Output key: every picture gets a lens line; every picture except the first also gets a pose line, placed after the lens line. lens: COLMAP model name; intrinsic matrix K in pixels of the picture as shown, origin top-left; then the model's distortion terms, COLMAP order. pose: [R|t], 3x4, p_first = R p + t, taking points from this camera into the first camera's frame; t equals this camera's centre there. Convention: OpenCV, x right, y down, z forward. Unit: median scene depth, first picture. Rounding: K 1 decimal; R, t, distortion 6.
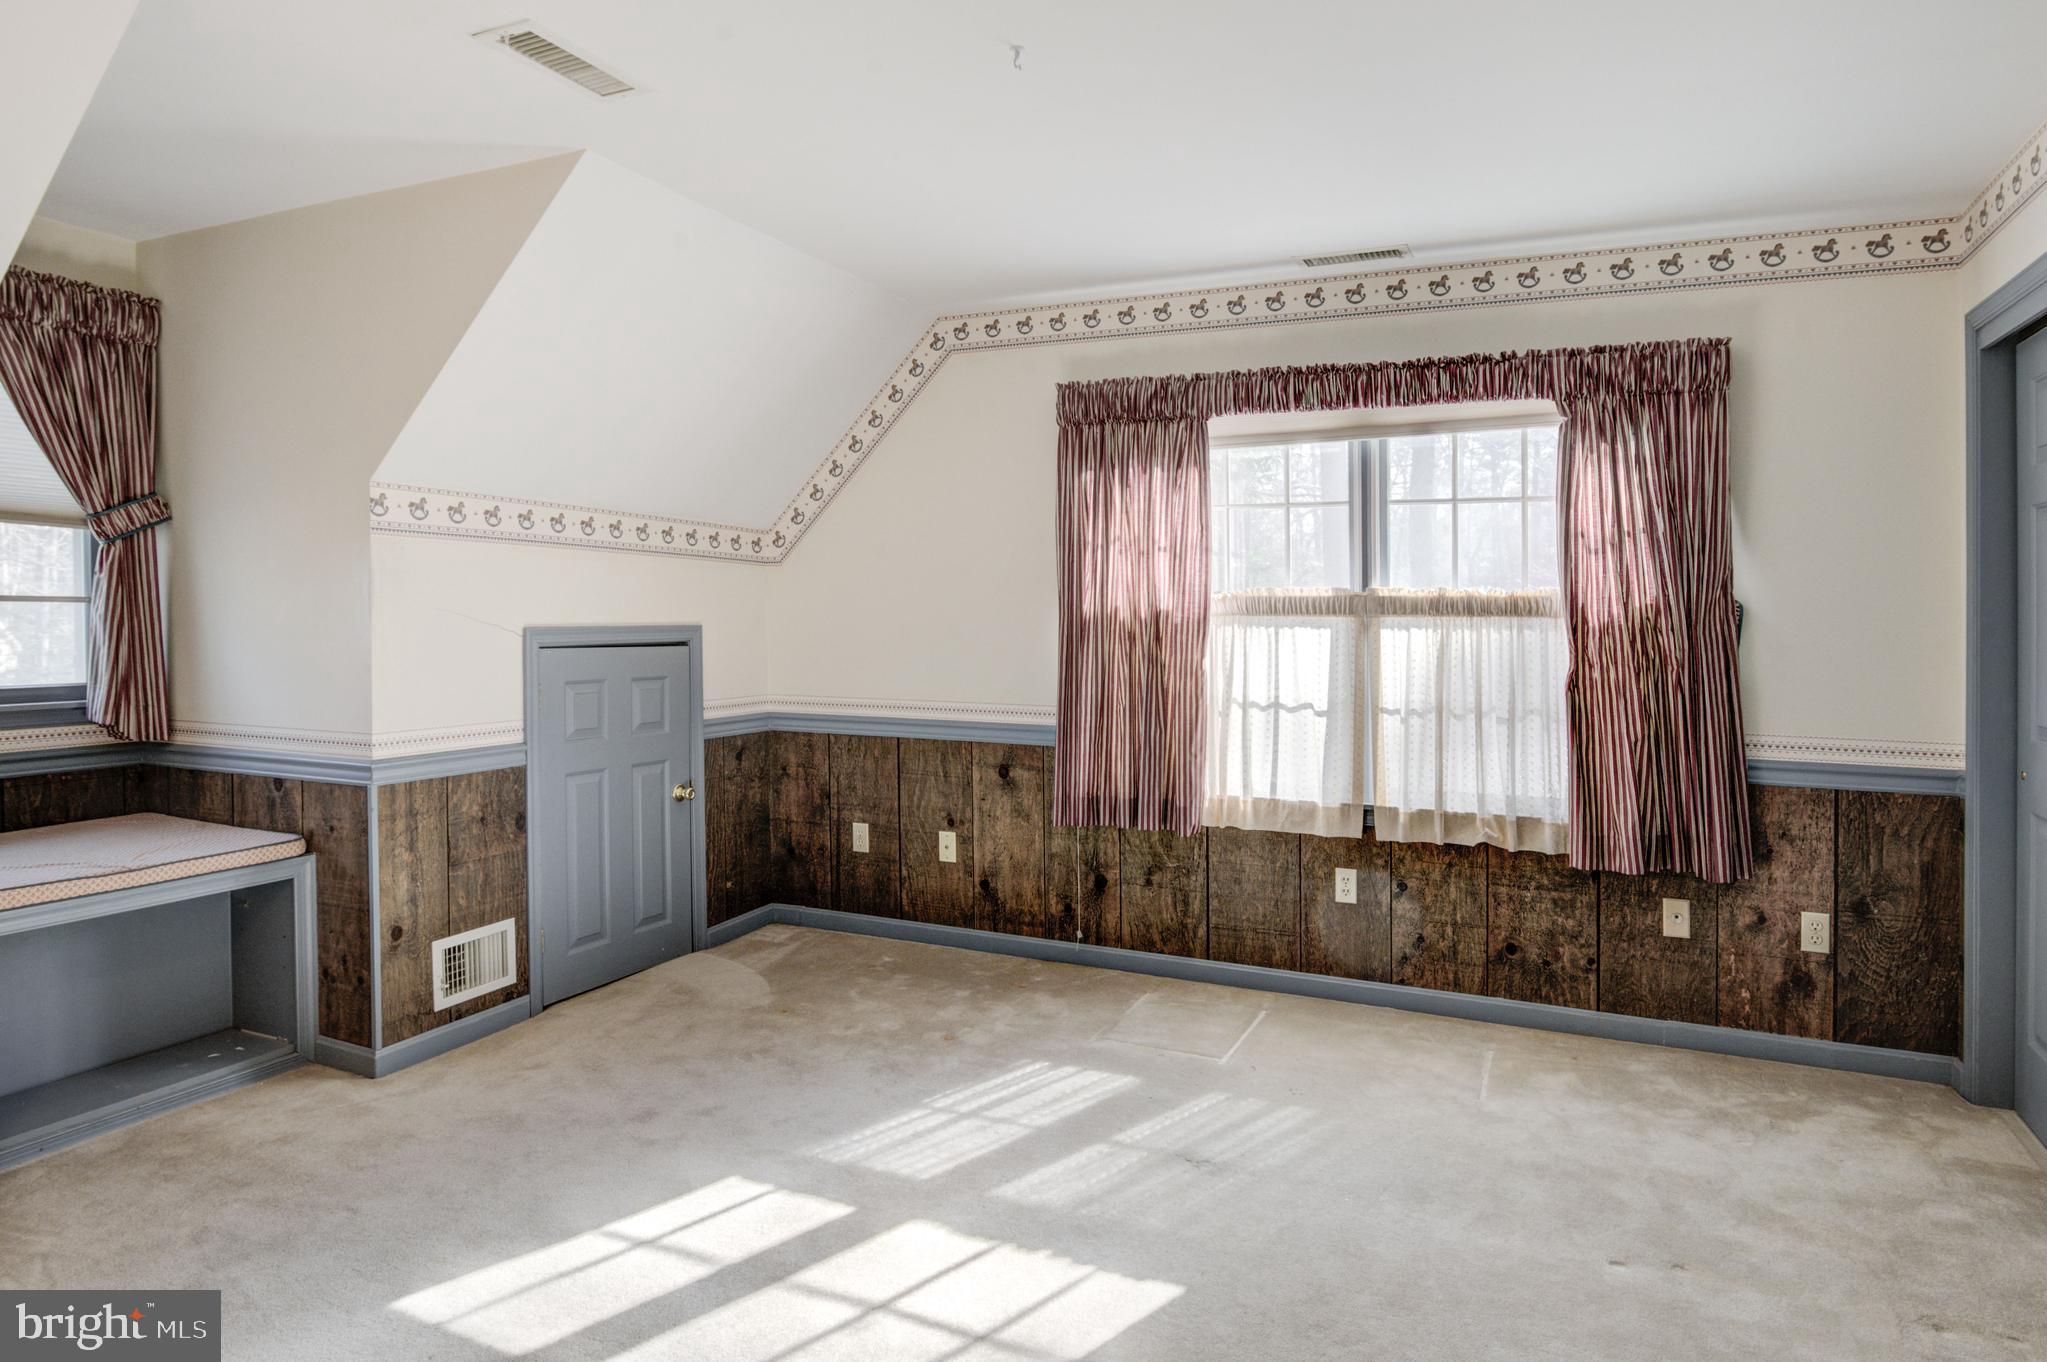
lens RADIAL K [[1200.1, 0, 1051.0], [0, 1200.1, 754.0], [0, 0, 1]] dist [-0.018330, -0.000924]
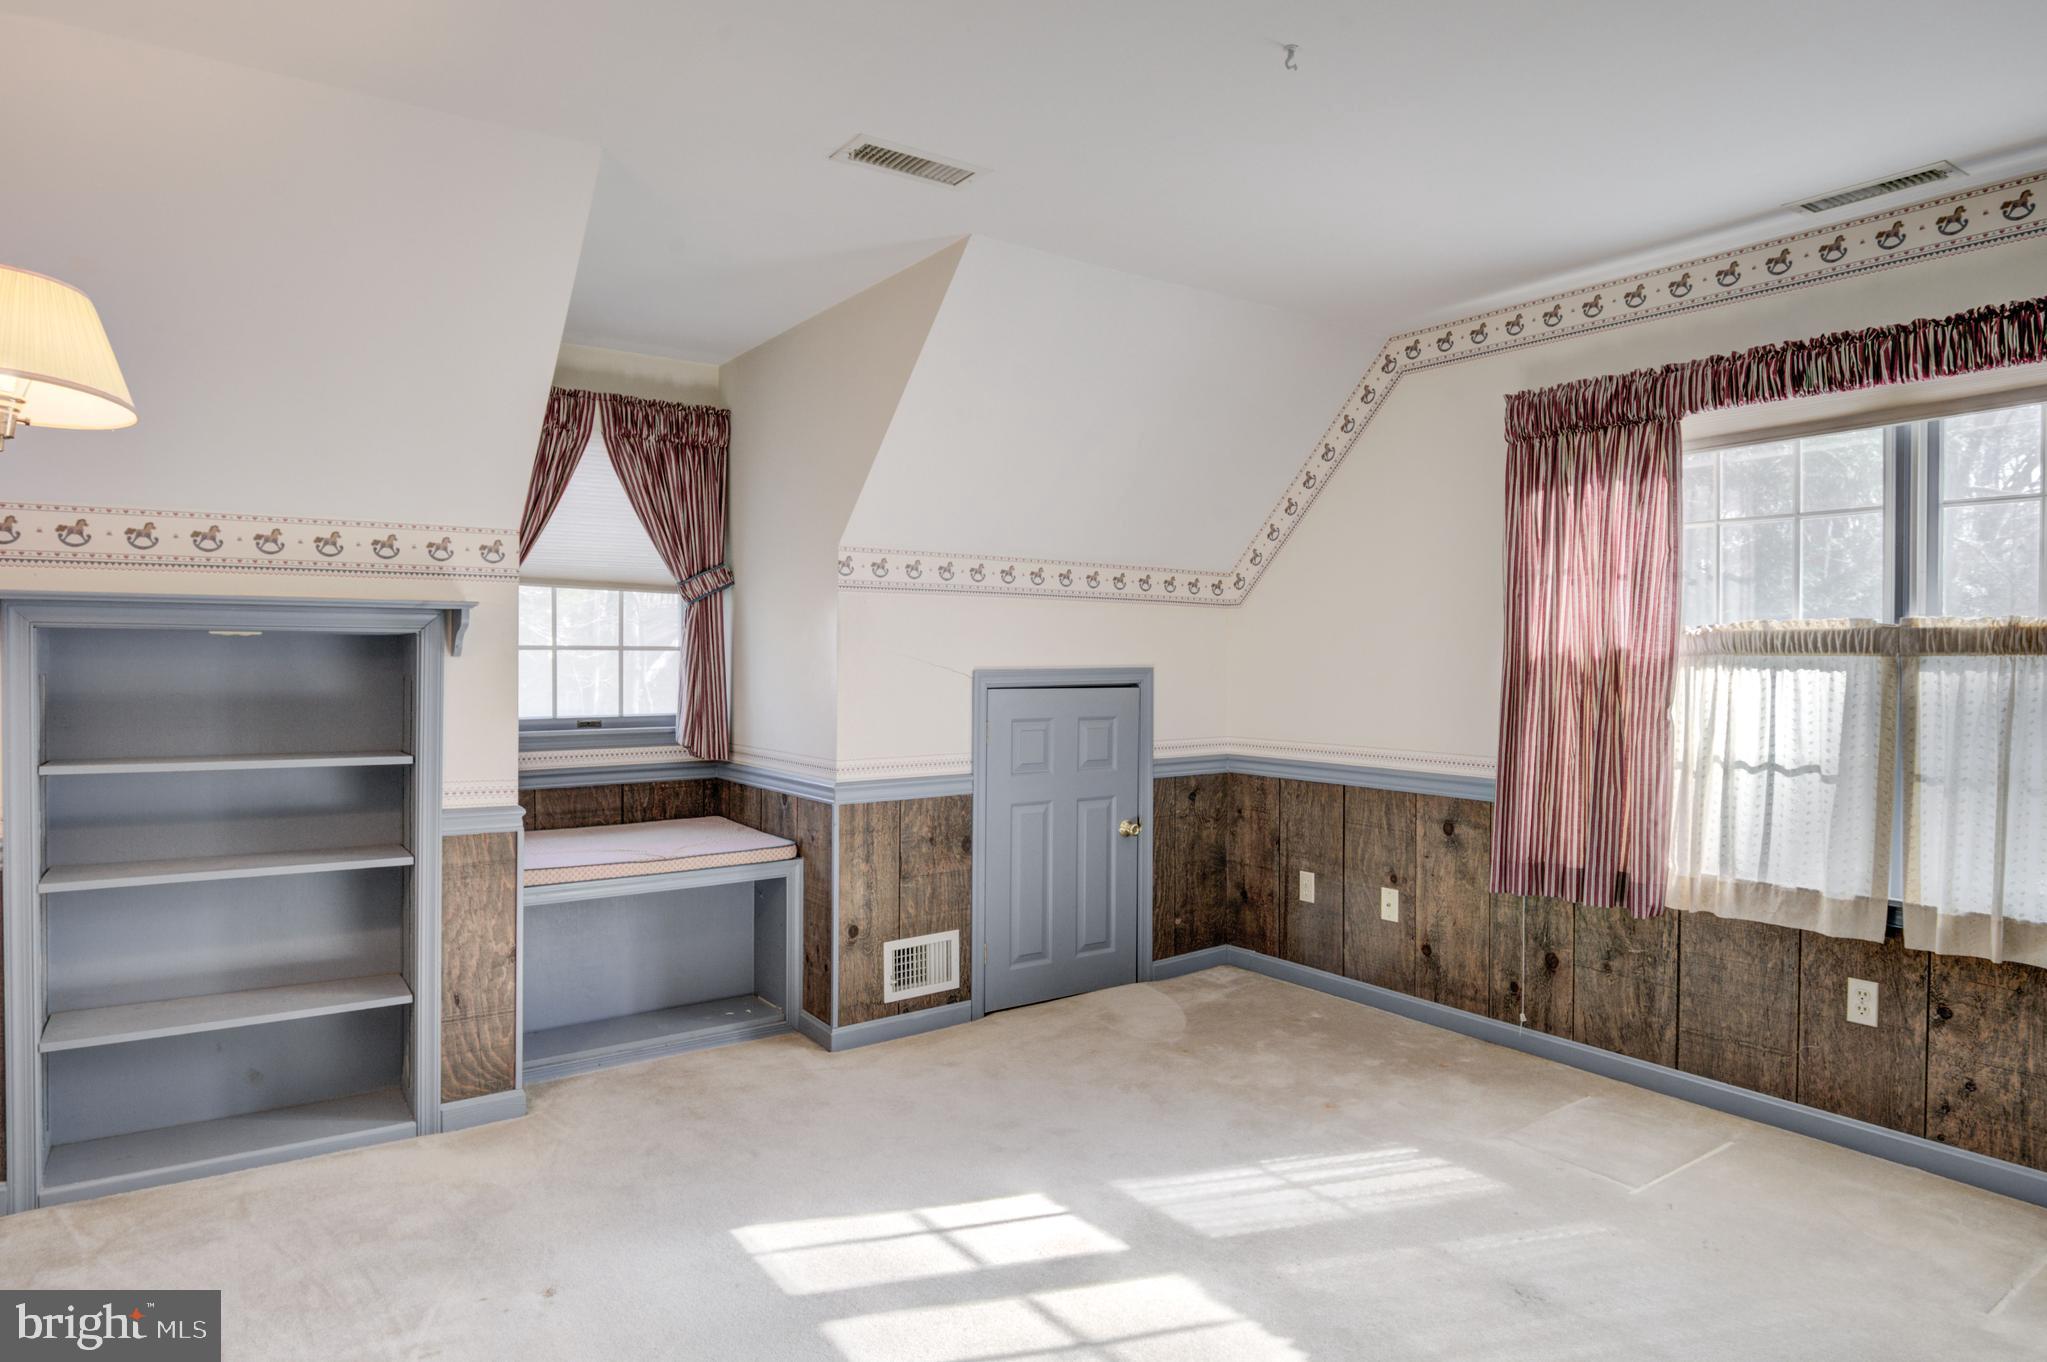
lens RADIAL K [[1213.4, 0, 1033.4], [0, 1213.4, 799.4], [0, 0, 1]] dist [-0.020076, 0.000250]
pose [[0.858863, 0.052065, -0.509552, 0.179184], [-0.051068, 0.998568, 0.015956, -0.006292], [0.509653, 0.012318, 0.860292, 0.056431]]
